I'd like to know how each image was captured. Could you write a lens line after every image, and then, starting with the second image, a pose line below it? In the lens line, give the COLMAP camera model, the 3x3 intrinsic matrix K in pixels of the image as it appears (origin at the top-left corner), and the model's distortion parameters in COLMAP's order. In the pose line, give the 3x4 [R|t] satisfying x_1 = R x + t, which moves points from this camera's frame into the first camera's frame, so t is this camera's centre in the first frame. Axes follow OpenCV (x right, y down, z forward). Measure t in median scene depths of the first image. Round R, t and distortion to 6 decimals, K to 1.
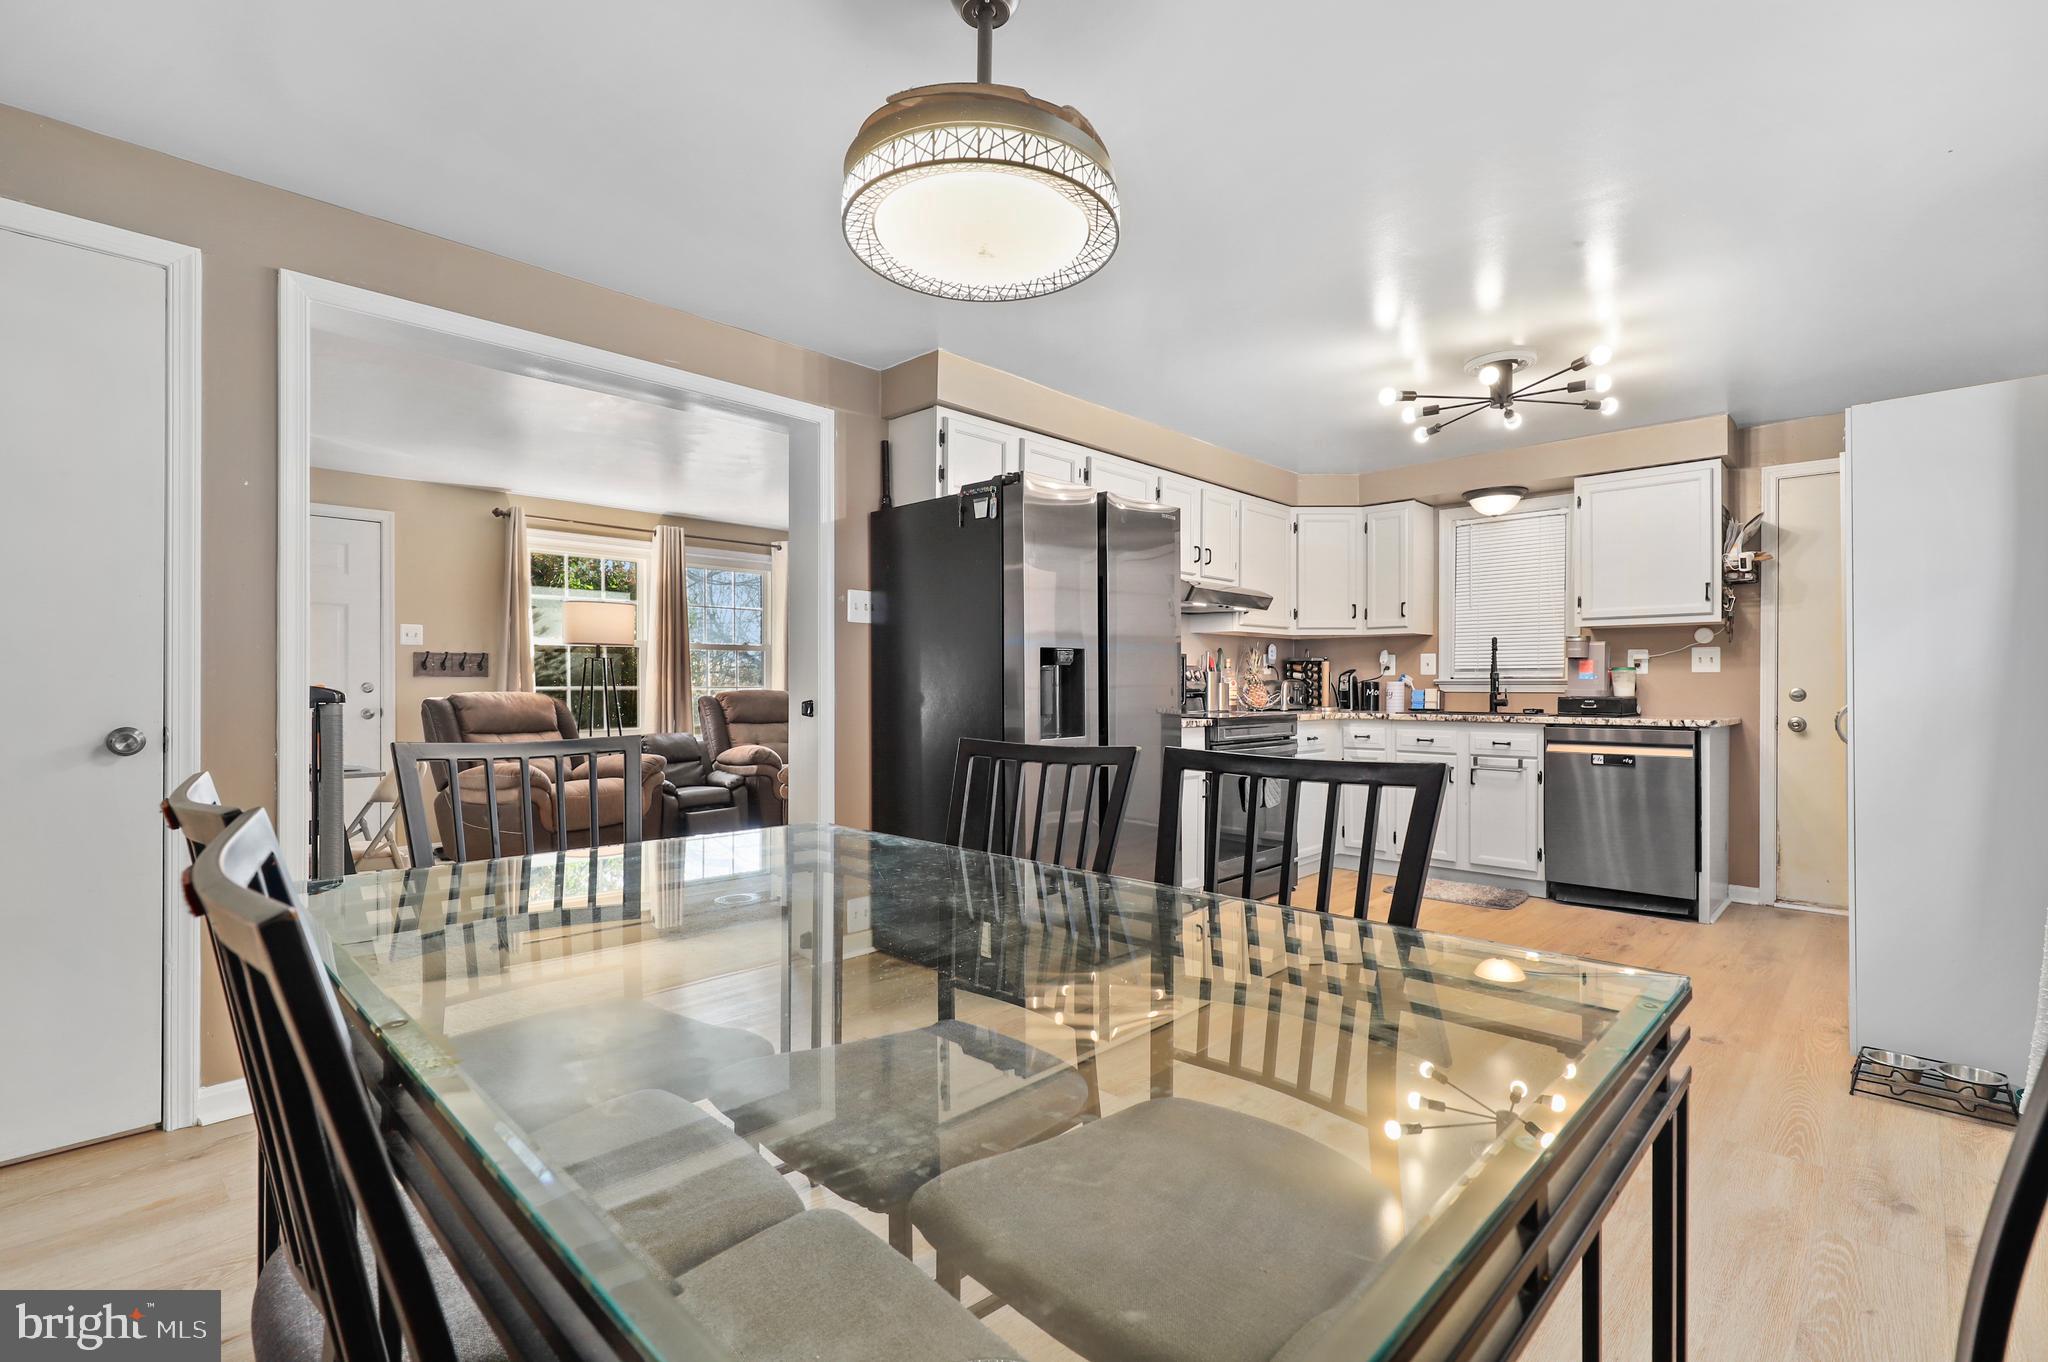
lens RADIAL K [[924.1, 0, 1036.9], [0, 924.1, 684.7], [0, 0, 1]] dist [0.000365, -0.000155]
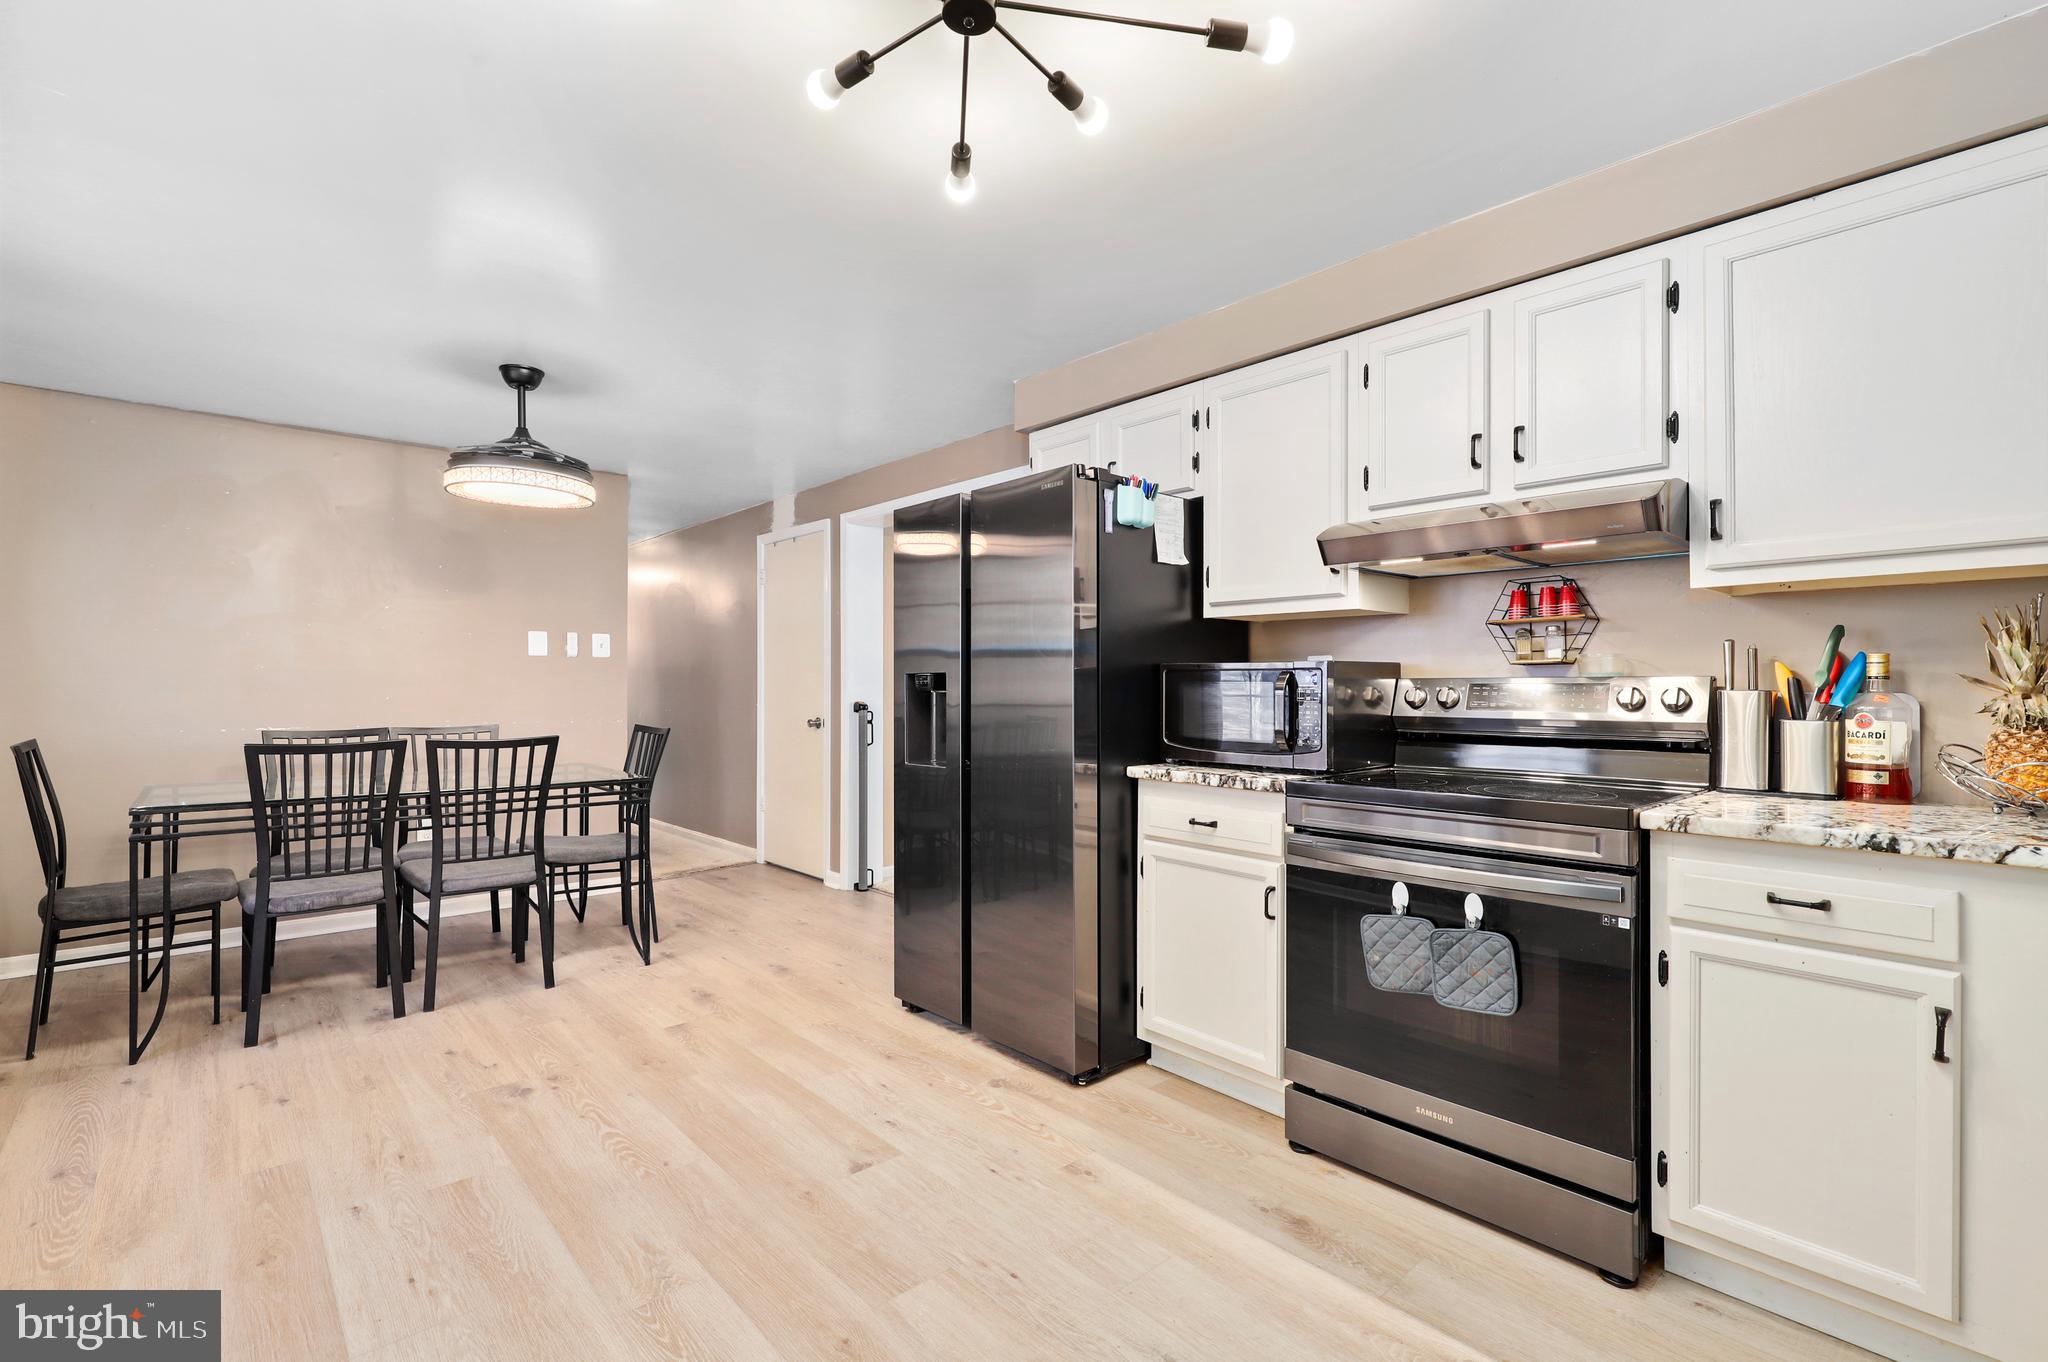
lens RADIAL K [[924.1, 0, 1028.3], [0, 924.1, 684.0], [0, 0, 1]] dist [0.000365, -0.000155]
pose [[-0.079909, -0.003844, -0.996795, 0.675964], [-0.000885, 0.999992, -0.003785, -0.016537], [0.996802, 0.000579, -0.079912, 0.805949]]
